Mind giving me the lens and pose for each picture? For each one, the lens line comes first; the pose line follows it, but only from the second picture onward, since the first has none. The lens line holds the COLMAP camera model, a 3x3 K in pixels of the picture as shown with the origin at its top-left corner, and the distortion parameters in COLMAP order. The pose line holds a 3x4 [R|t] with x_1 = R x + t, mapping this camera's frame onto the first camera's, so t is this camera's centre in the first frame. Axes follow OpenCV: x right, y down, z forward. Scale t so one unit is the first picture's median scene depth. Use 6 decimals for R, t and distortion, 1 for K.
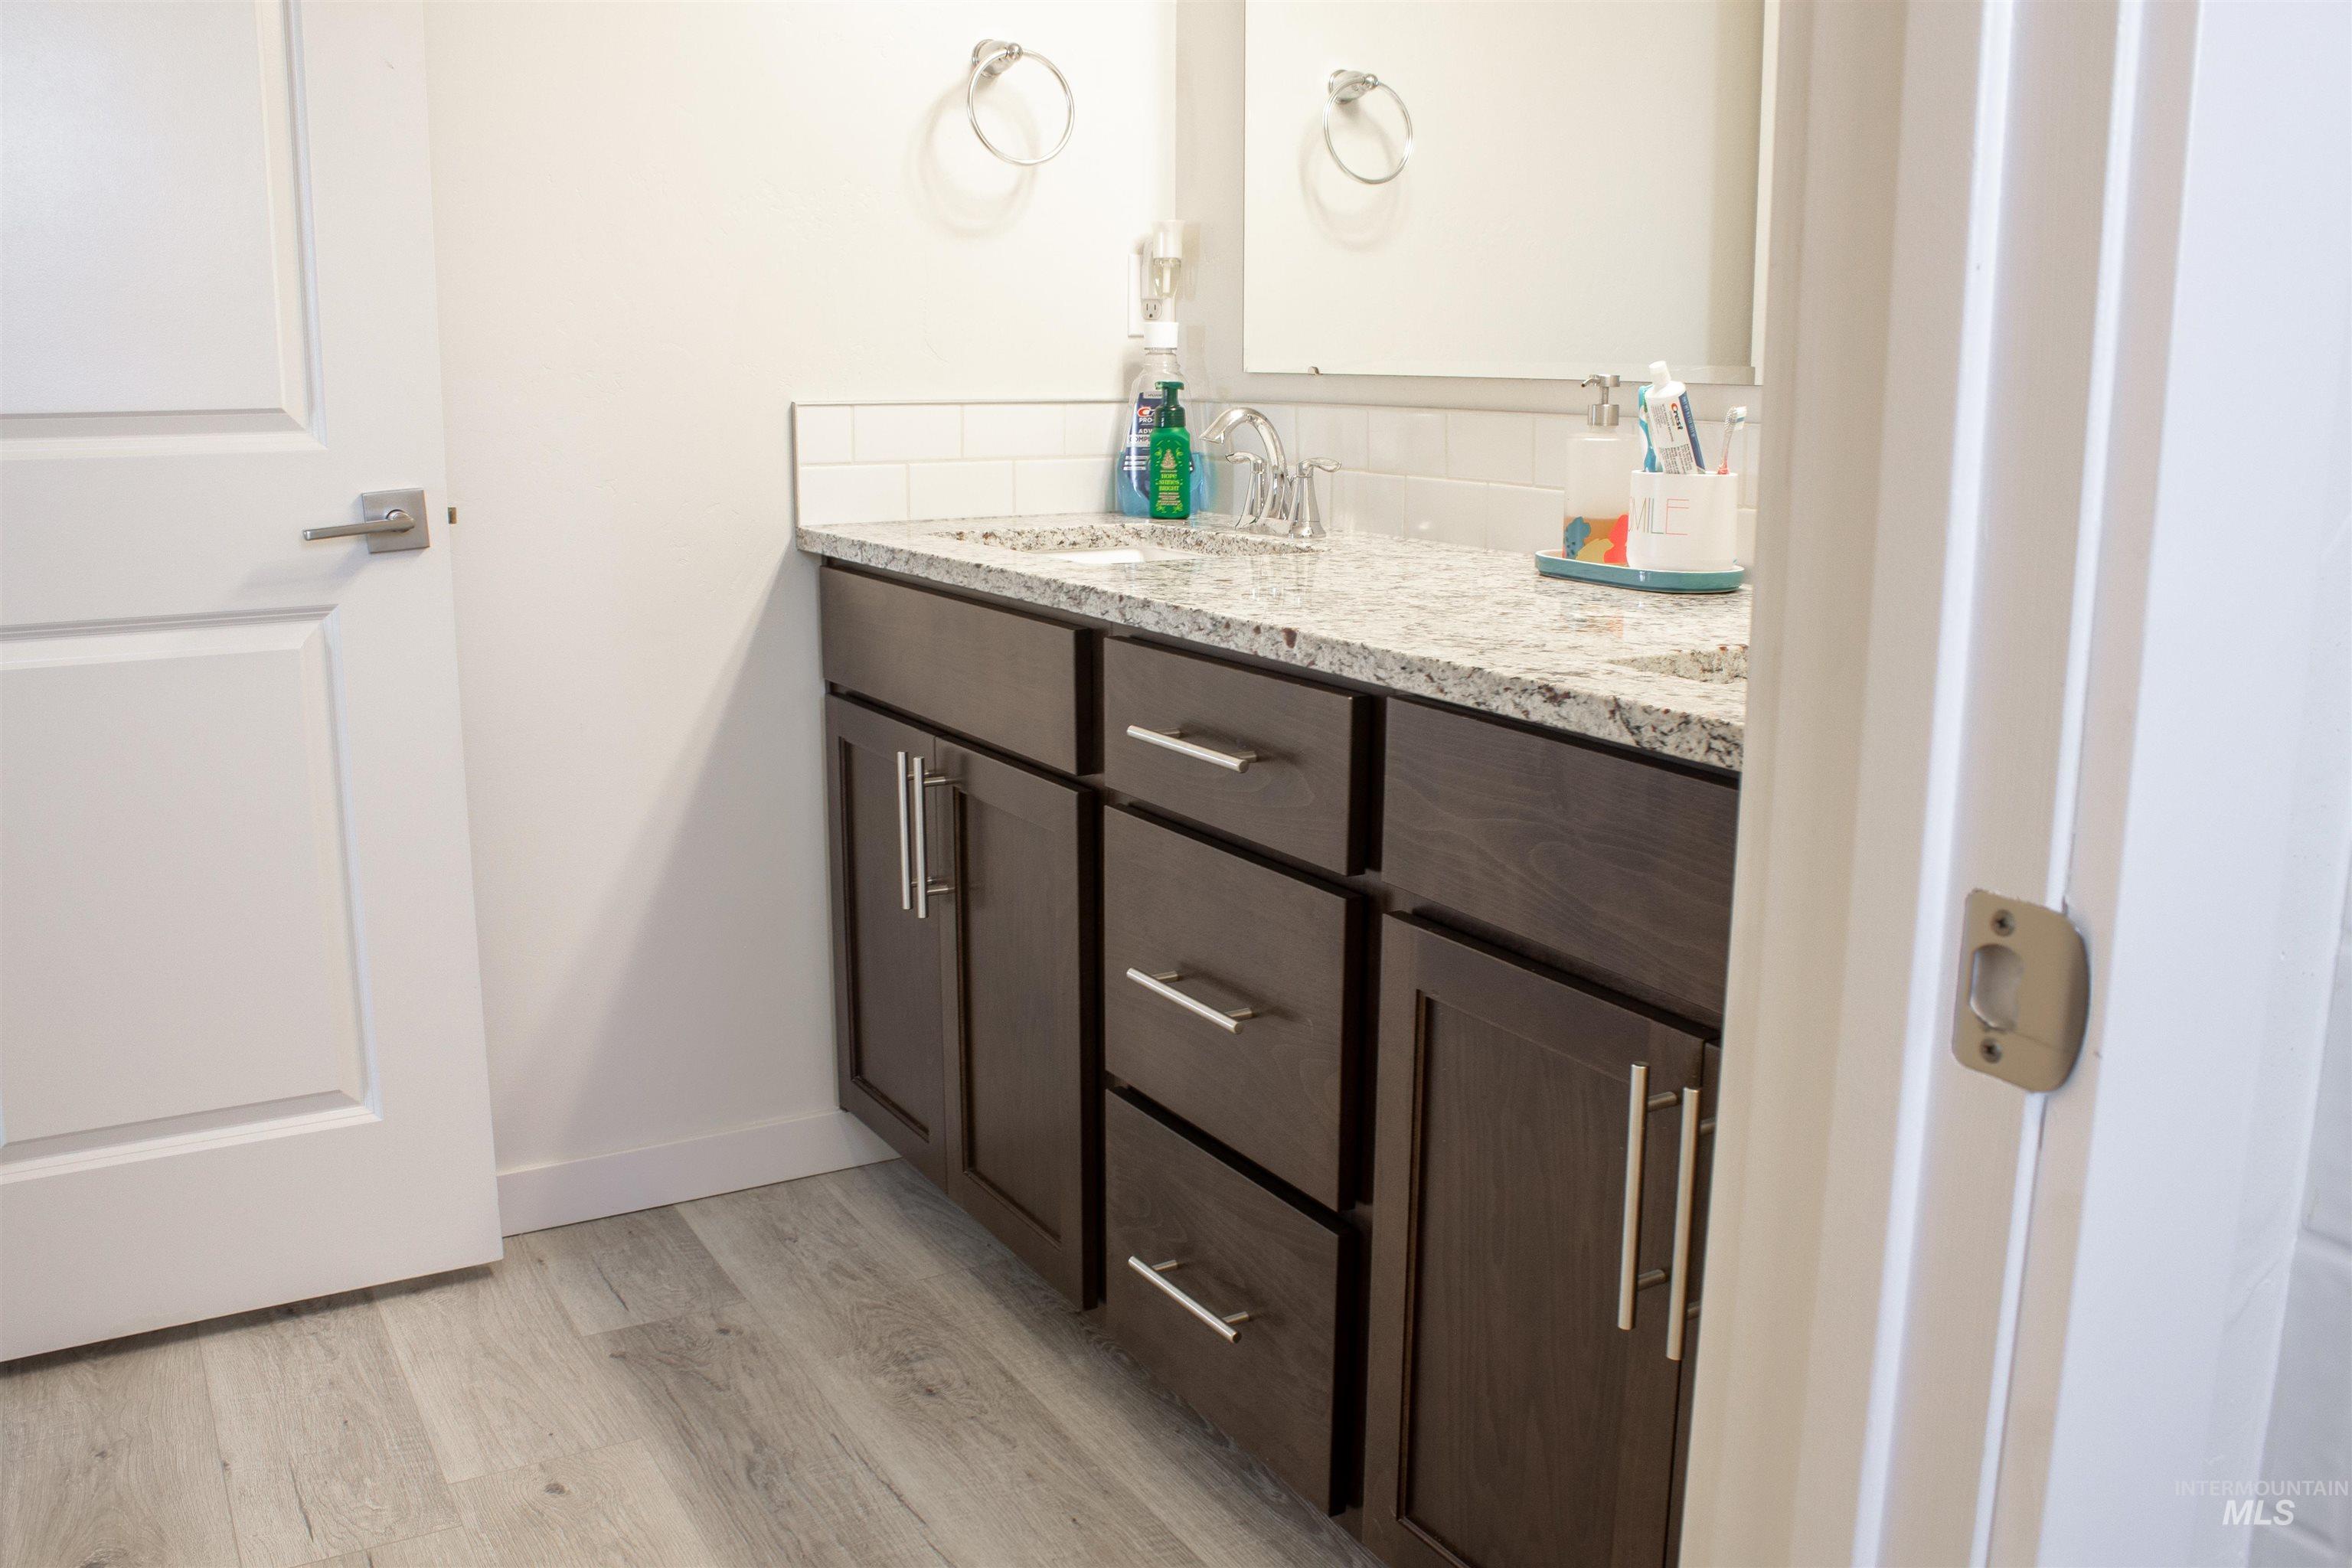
lens RADIAL K [[2029.3, 0, 1174.3], [0, 2029.3, 802.8], [0, 0, 1]] dist [-0.157749, 0.133762]
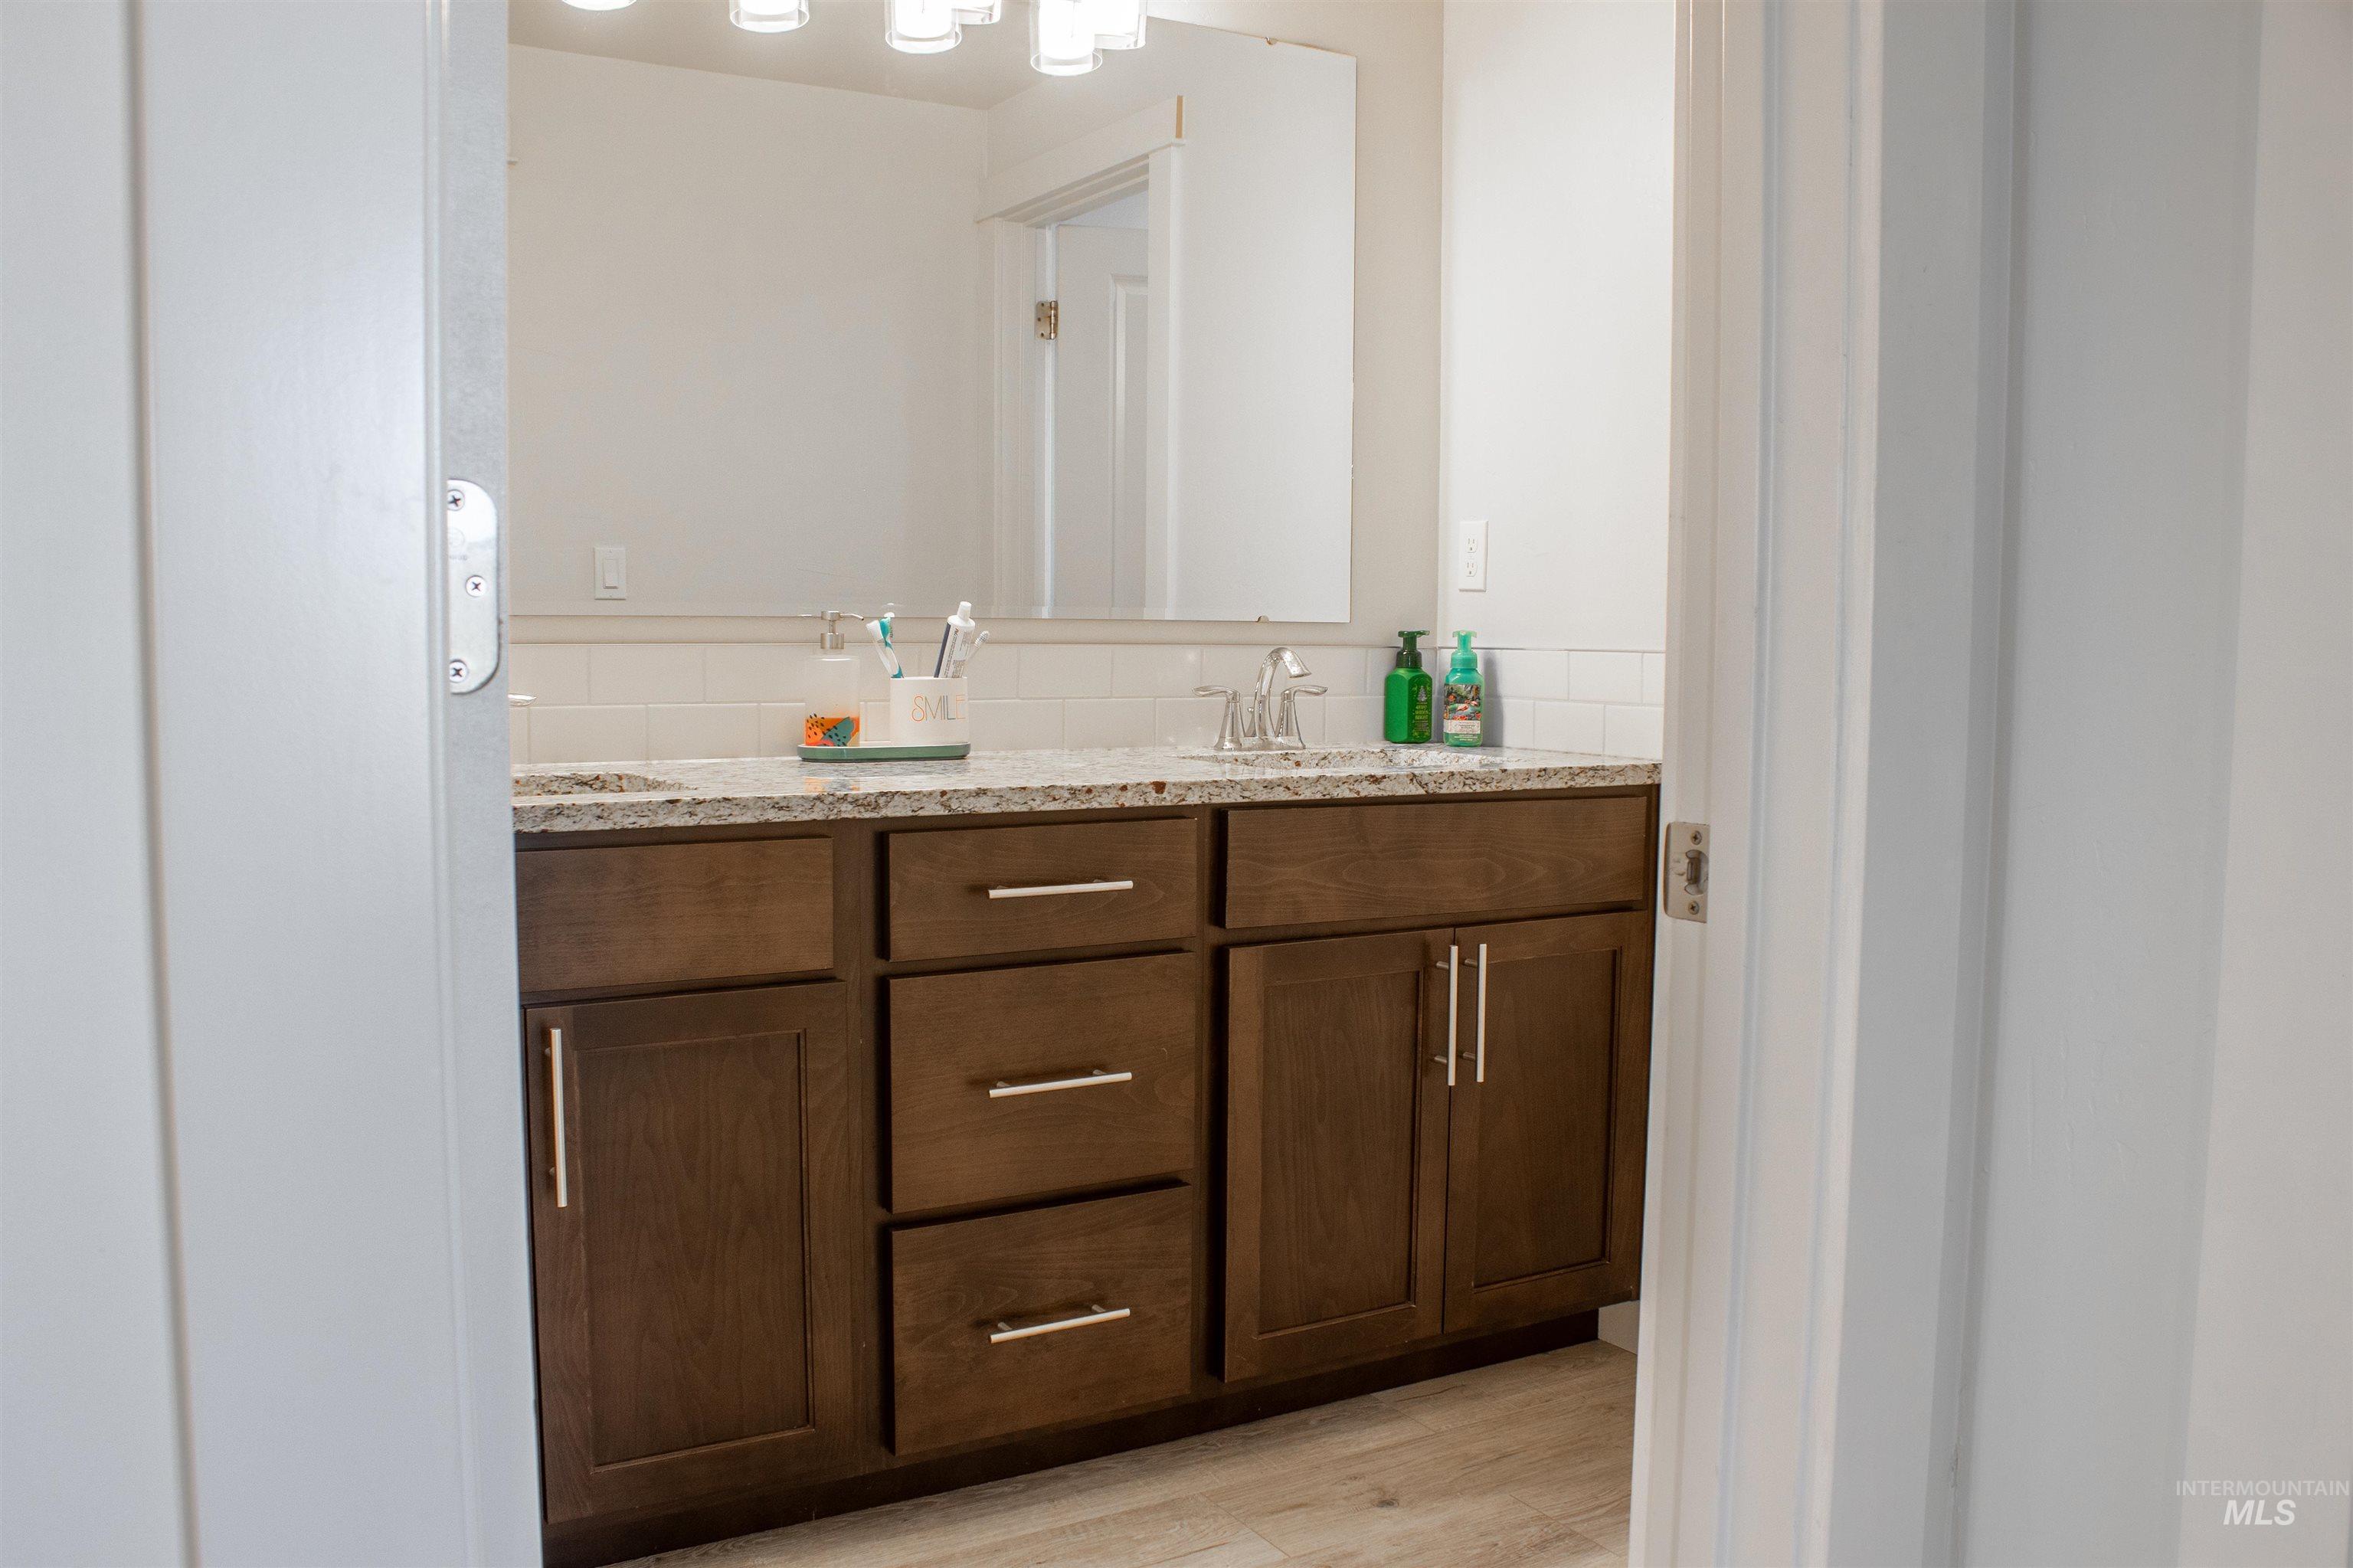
lens RADIAL K [[2030.3, 0, 1174.8], [0, 2030.3, 802.8], [0, 0, 1]] dist [-0.157749, 0.133762]
pose [[-0.024652, -0.099052, 0.994777, -1.560801], [0.200399, 0.974391, 0.101988, -0.242153], [-0.979404, 0.201866, -0.004170, 1.104459]]
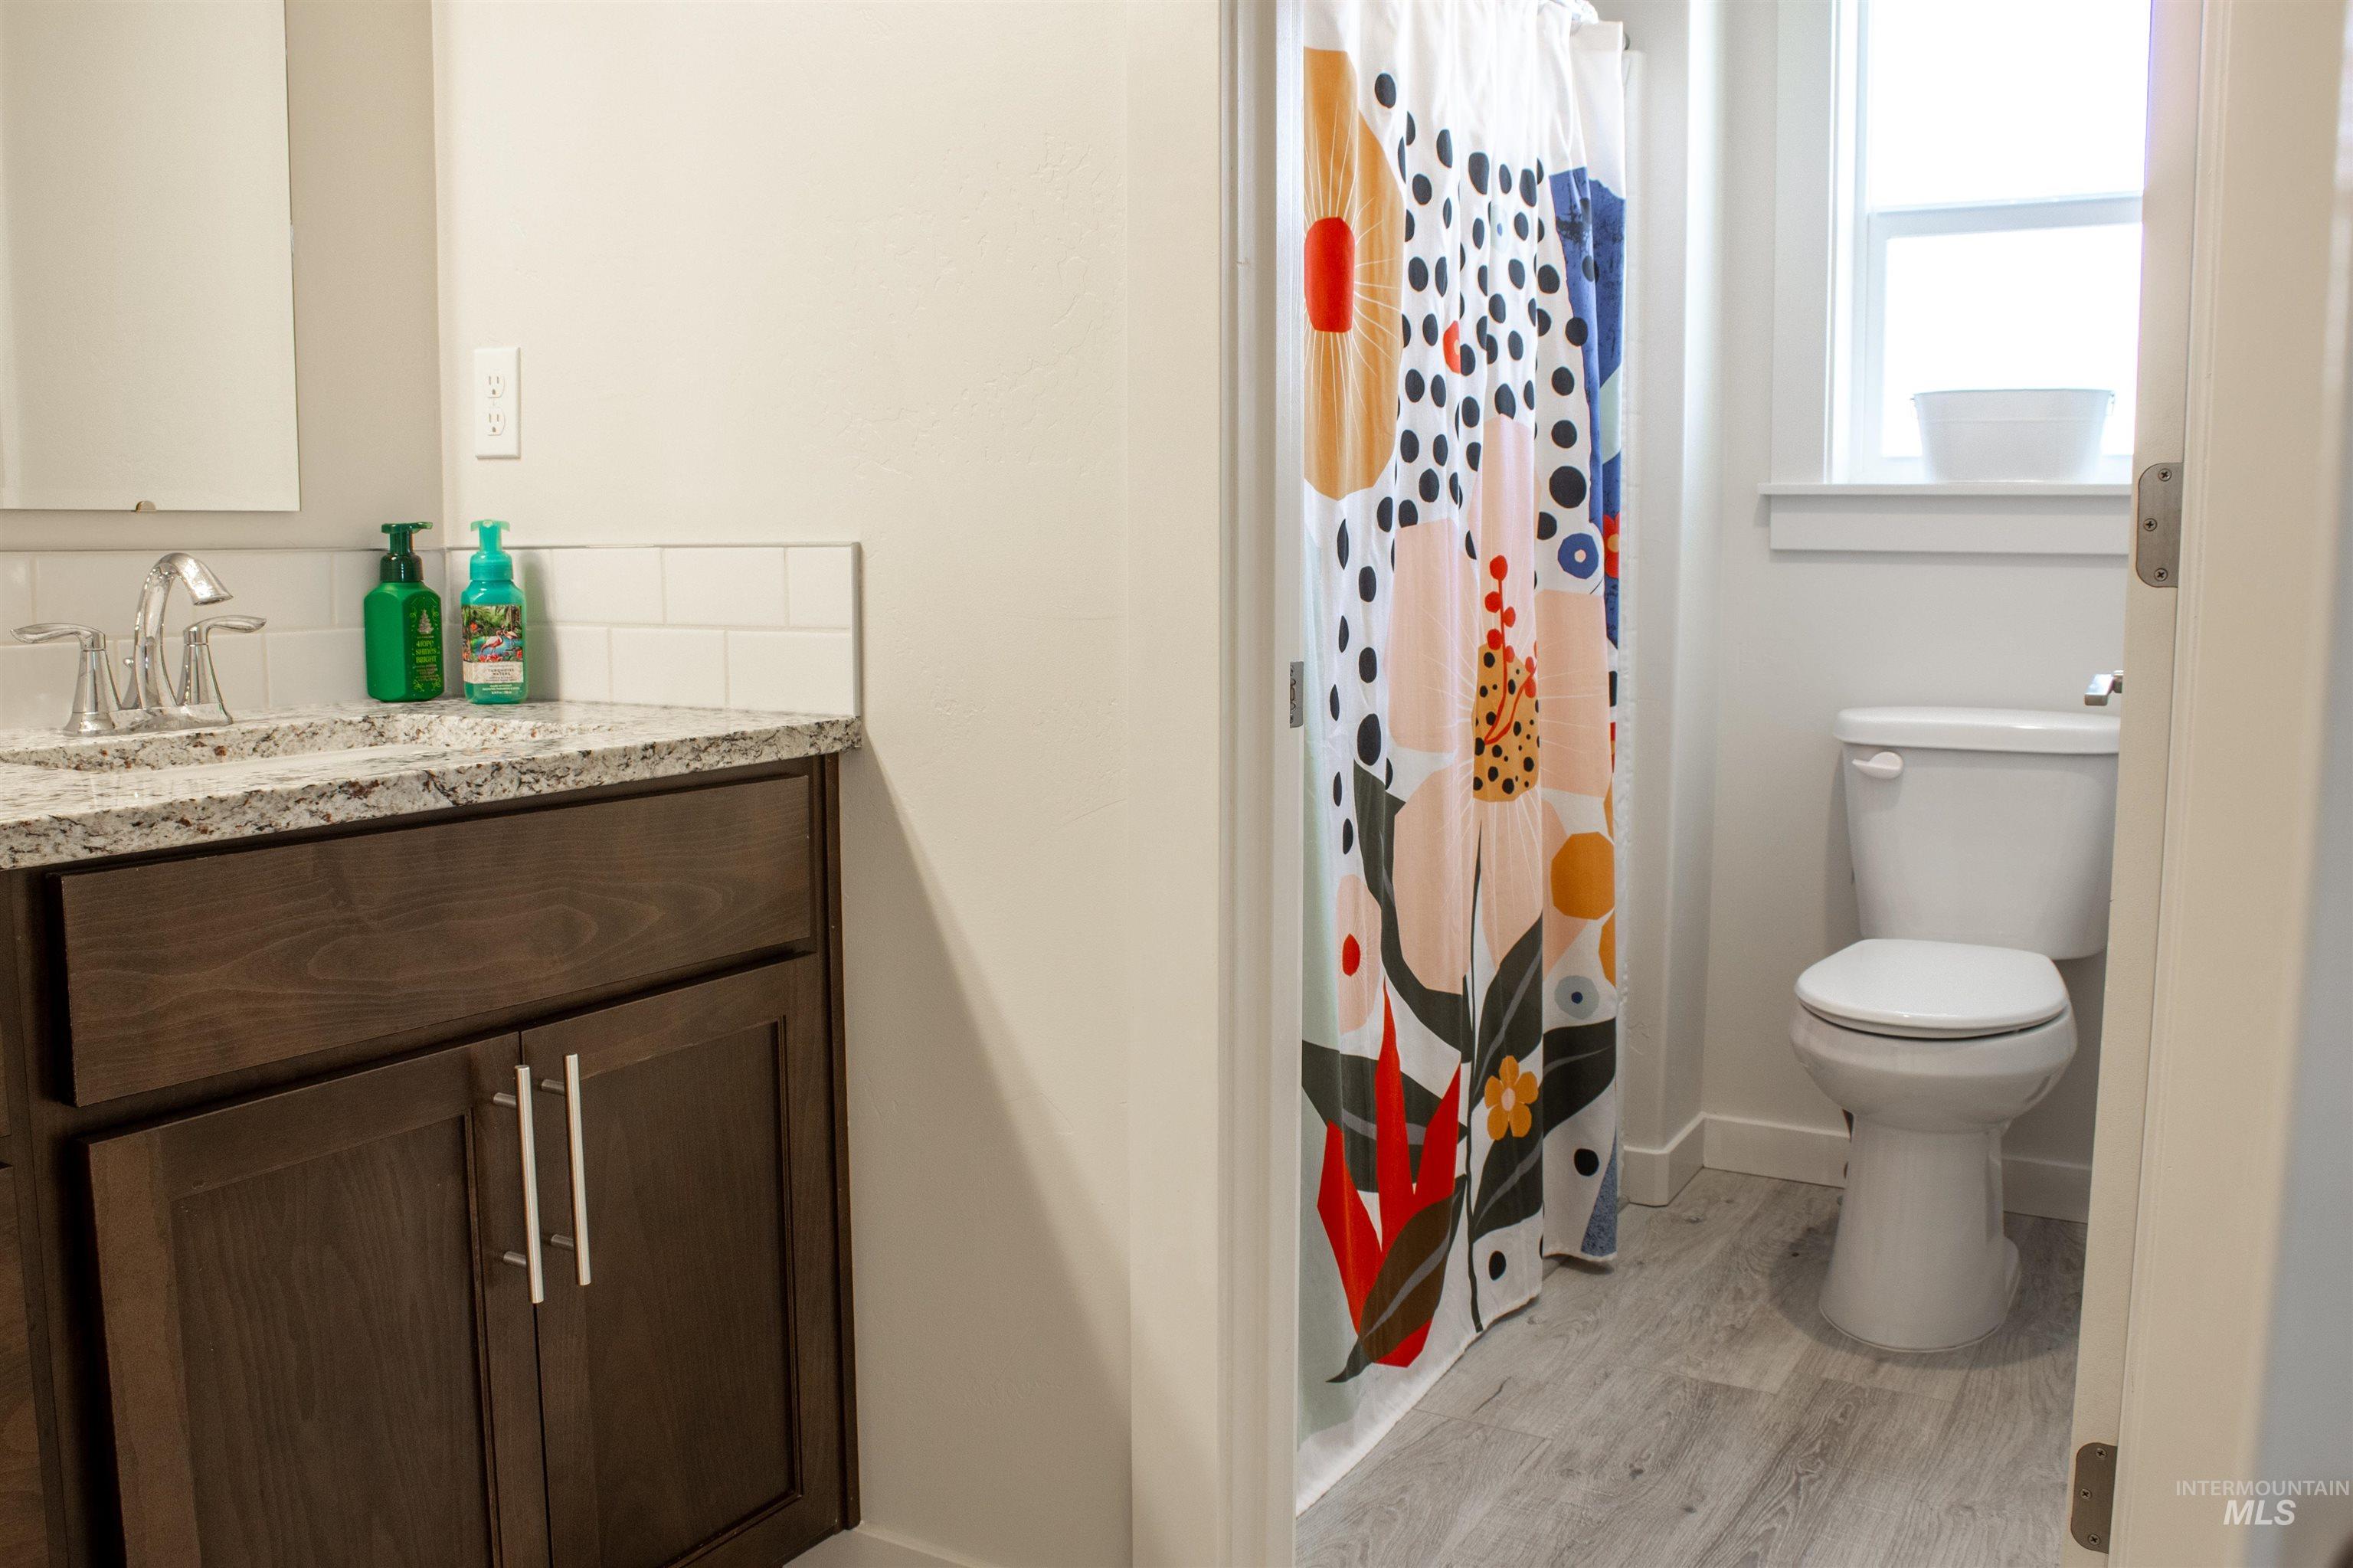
lens RADIAL K [[2030.3, 0, 1174.8], [0, 2030.3, 802.8], [0, 0, 1]] dist [-0.157749, 0.133762]
pose [[-0.493843, -0.126349, 0.860322, -0.815847], [0.174823, 0.954758, 0.240570, -0.199834], [-0.851796, 0.269208, -0.449412, 1.017471]]
